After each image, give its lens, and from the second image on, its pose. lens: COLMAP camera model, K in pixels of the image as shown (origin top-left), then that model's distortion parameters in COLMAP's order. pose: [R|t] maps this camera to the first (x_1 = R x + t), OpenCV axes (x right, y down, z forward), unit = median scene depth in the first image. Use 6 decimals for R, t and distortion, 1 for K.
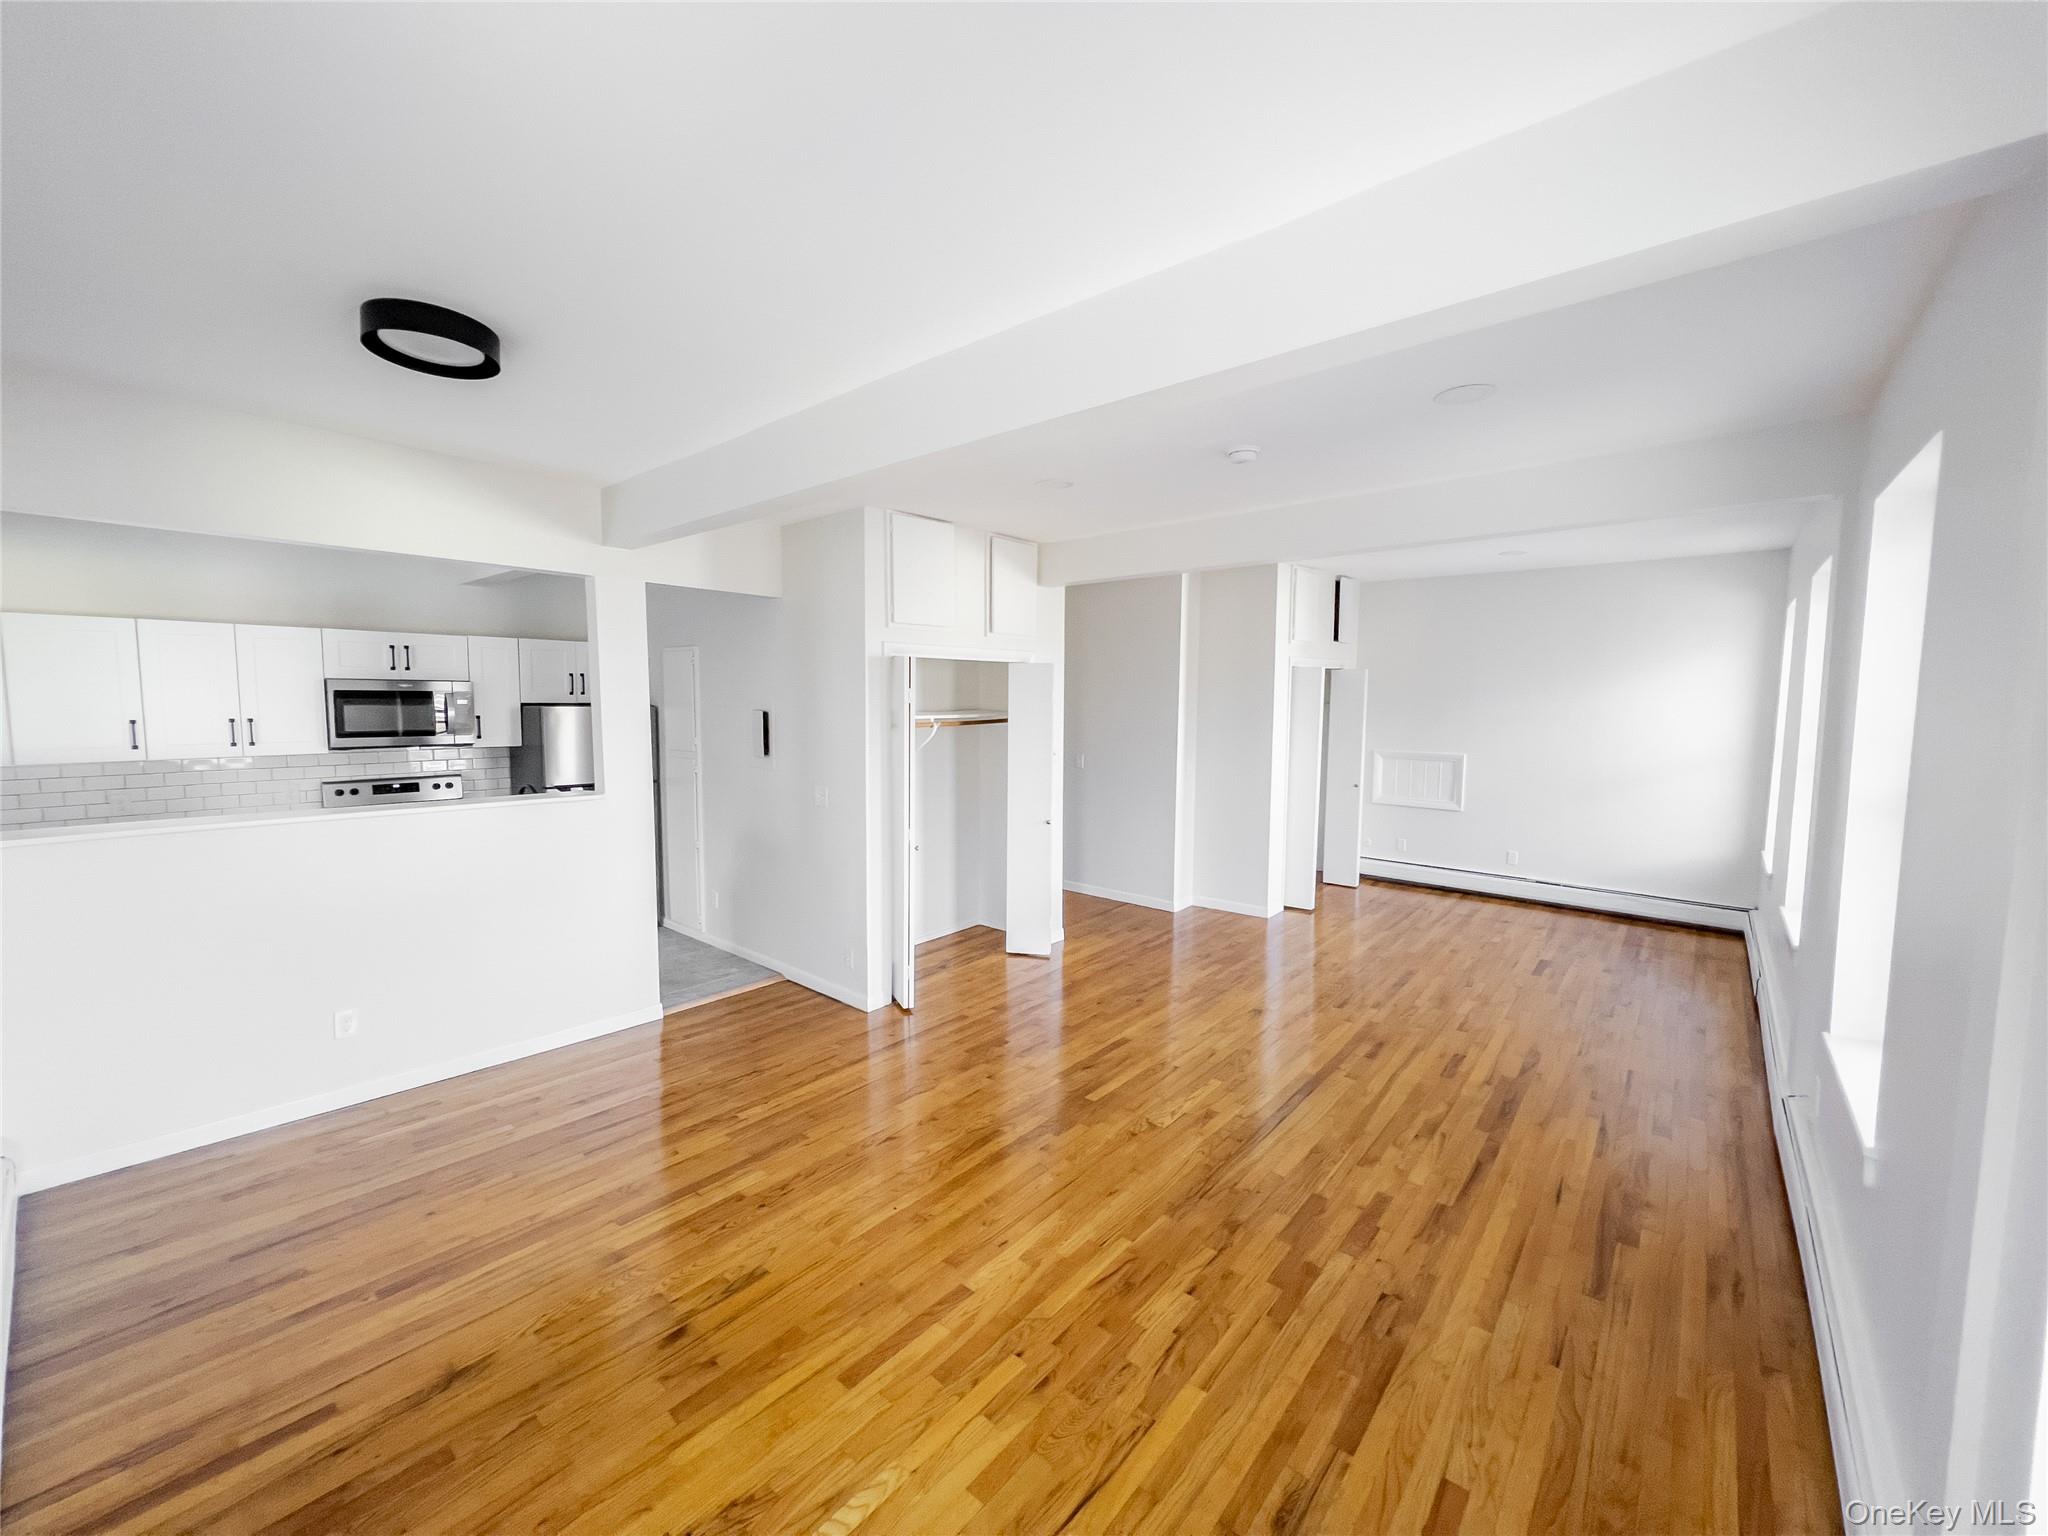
lens RADIAL K [[812.6, 0, 1024.0], [0, 812.6, 768.0], [0, 0, 1]] dist [-0.000143, 0.000381]
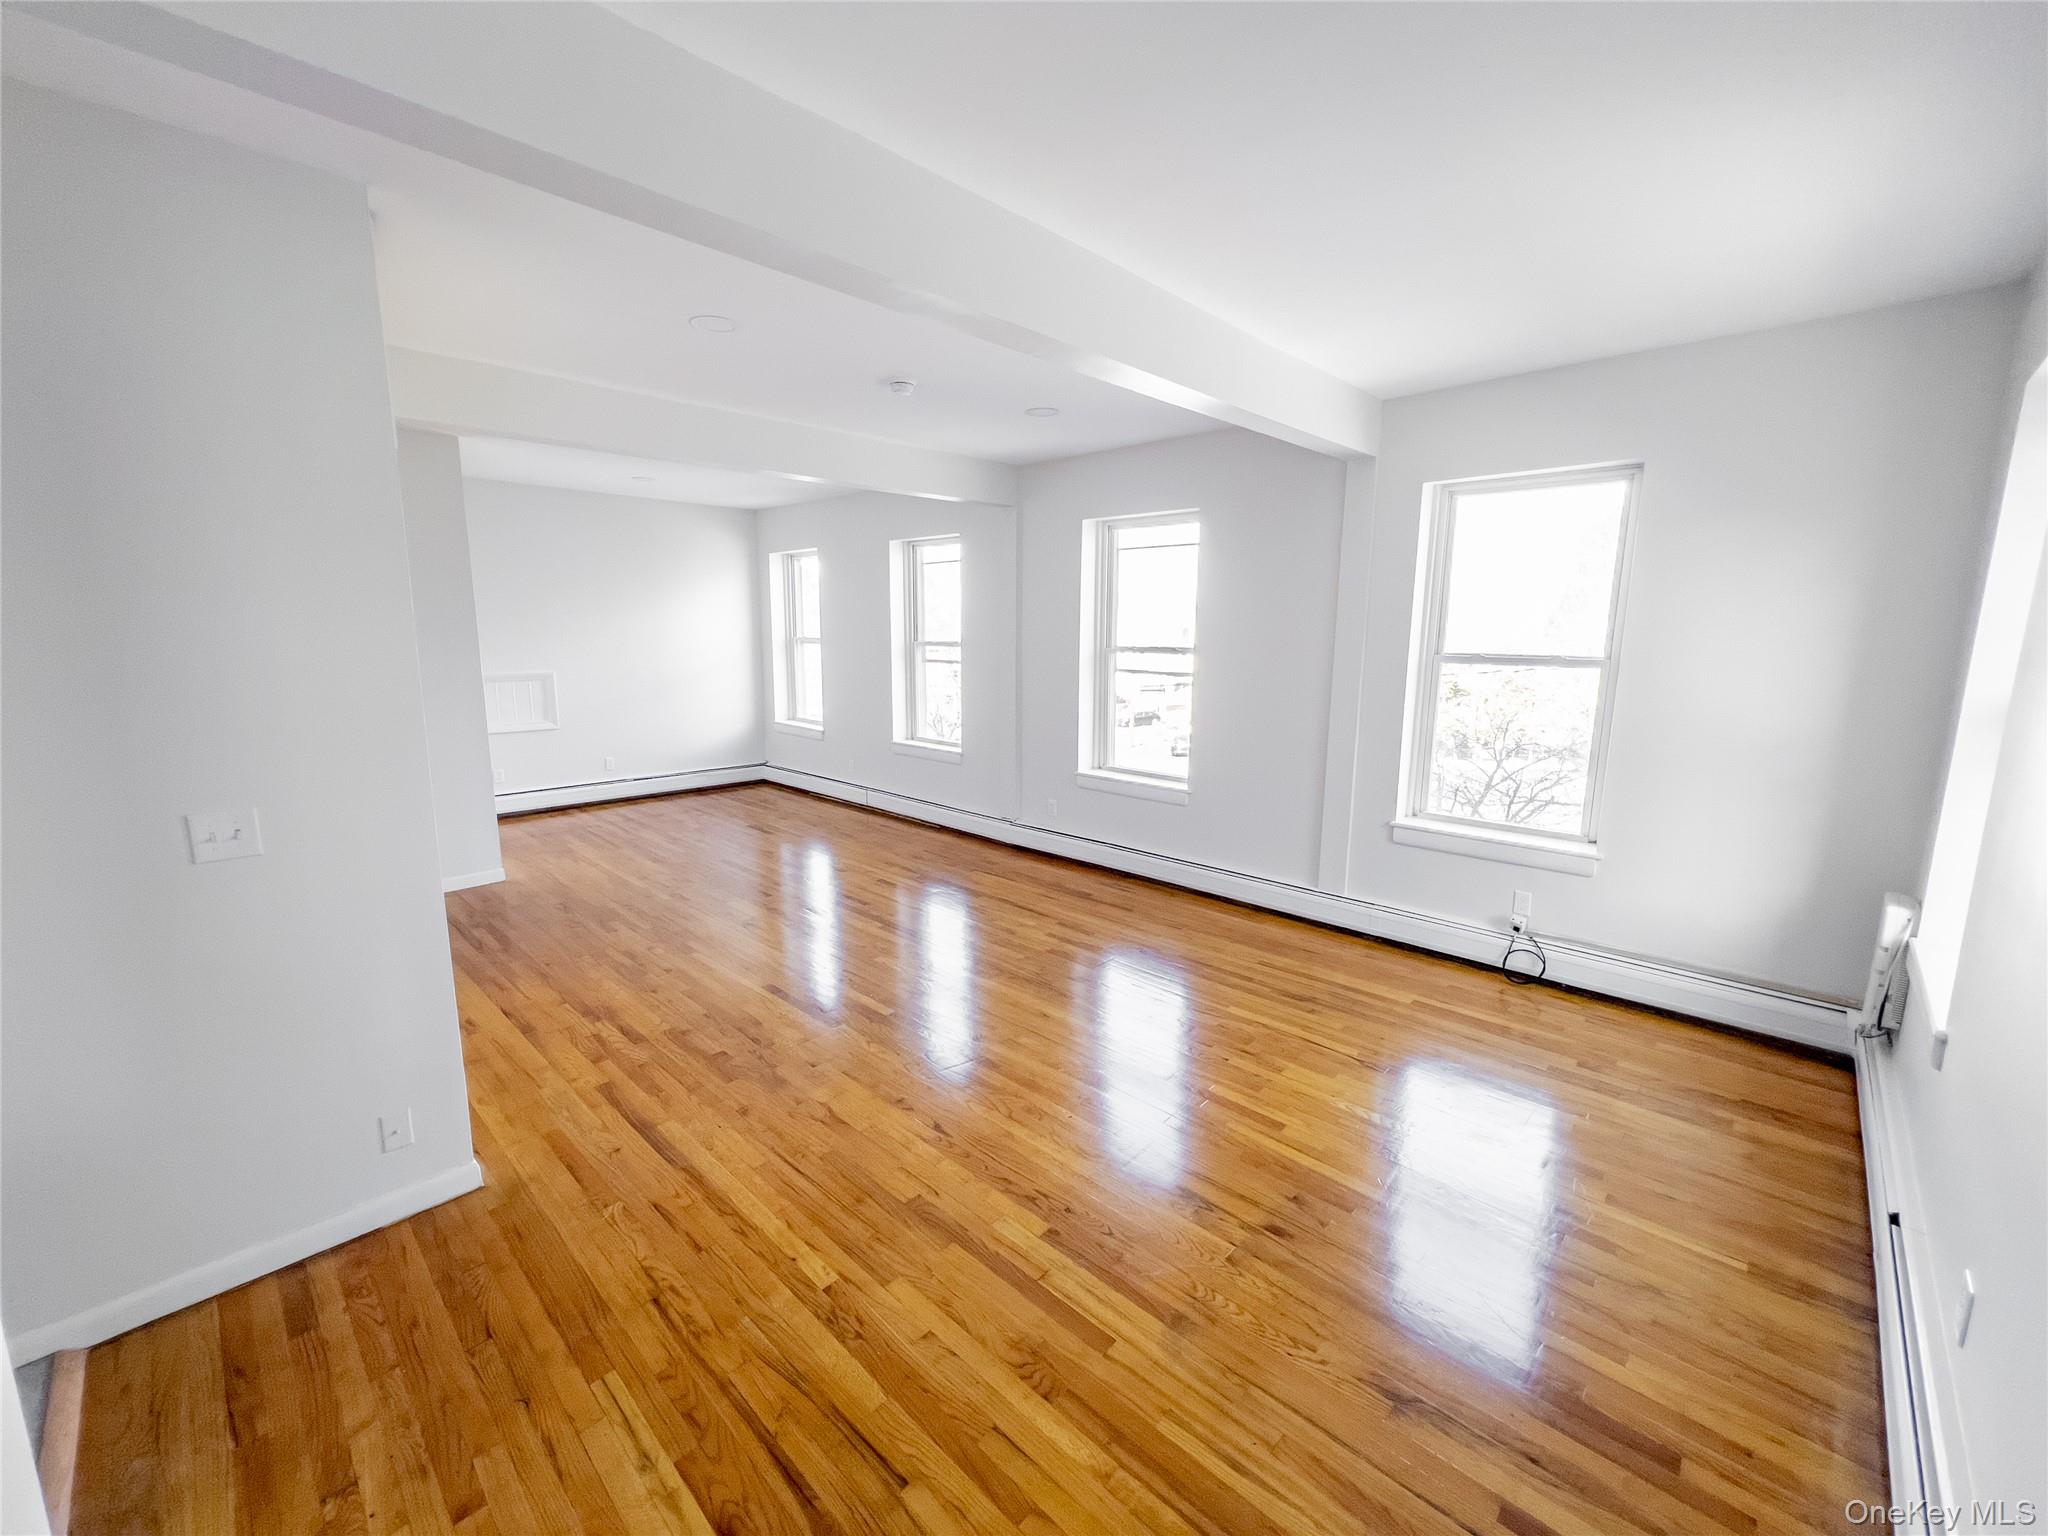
lens RADIAL K [[812.6, 0, 1024.0], [0, 812.6, 768.0], [0, 0, 1]] dist [-0.000143, 0.000381]
pose [[0.057625, -0.177288, 0.982471, -0.938228], [0.083625, 0.981505, 0.172209, -0.050336], [-0.994830, 0.072235, 0.071384, 0.836487]]
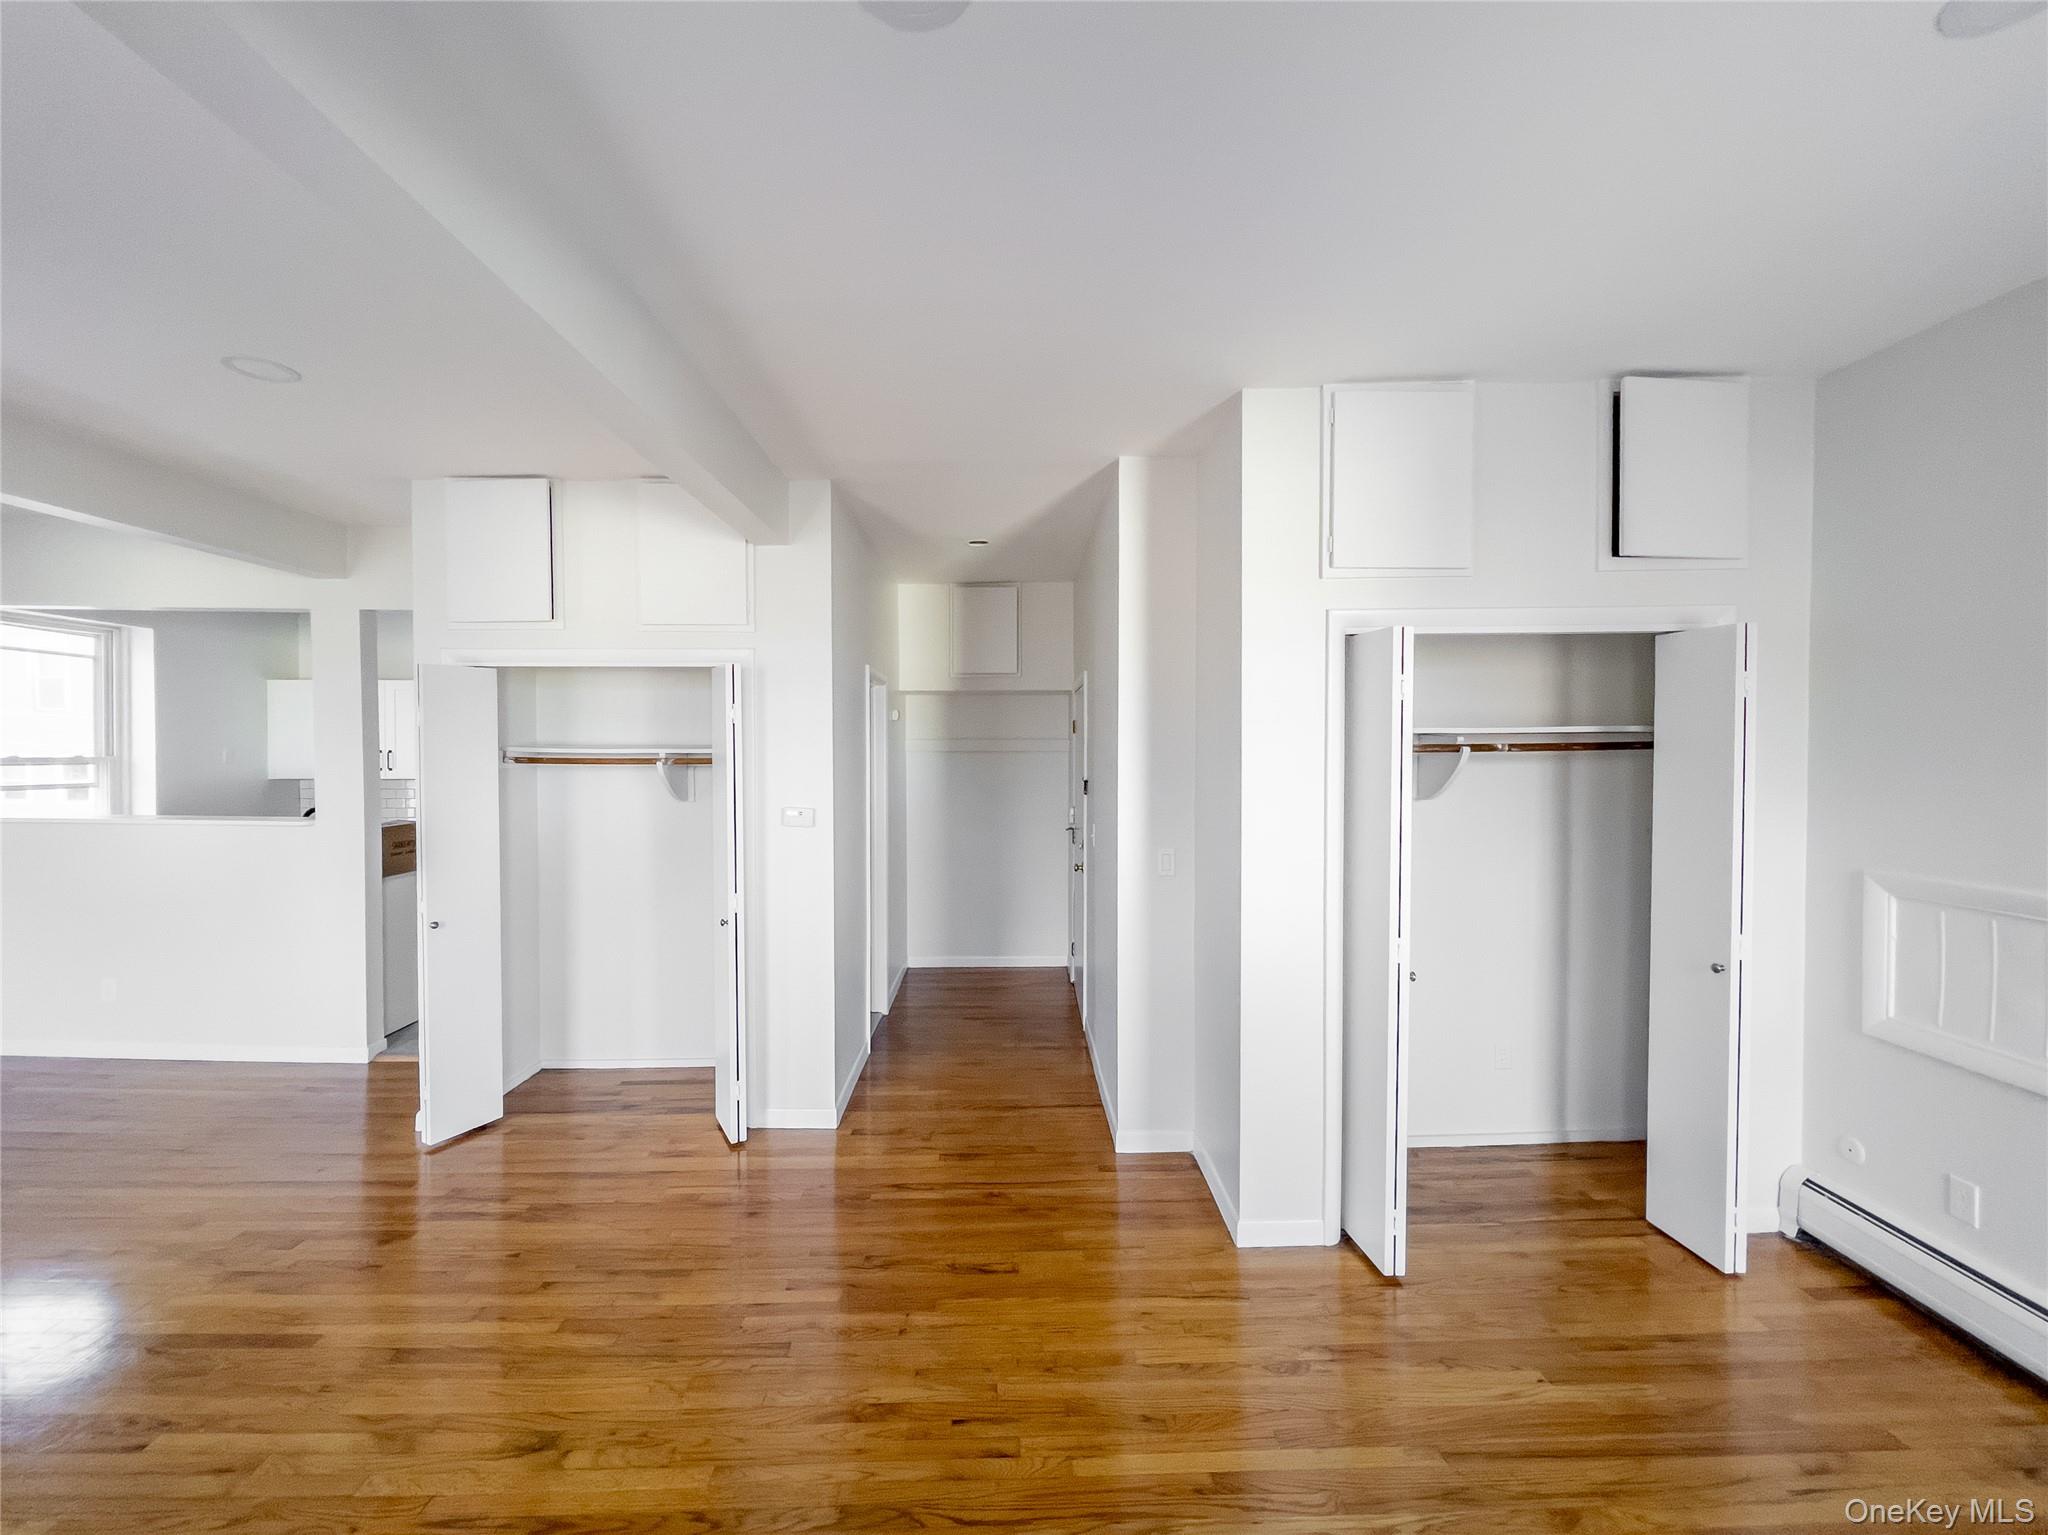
lens RADIAL K [[845.7, 0, 1024.0], [0, 845.7, 767.5], [0, 0, 1]] dist [-0.001586, -0.000145]
pose [[0.656973, 0.015853, -0.753748, 1.123481], [-0.064719, 0.997274, -0.035435, -0.073621], [0.751131, 0.072062, 0.656208, 1.267697]]
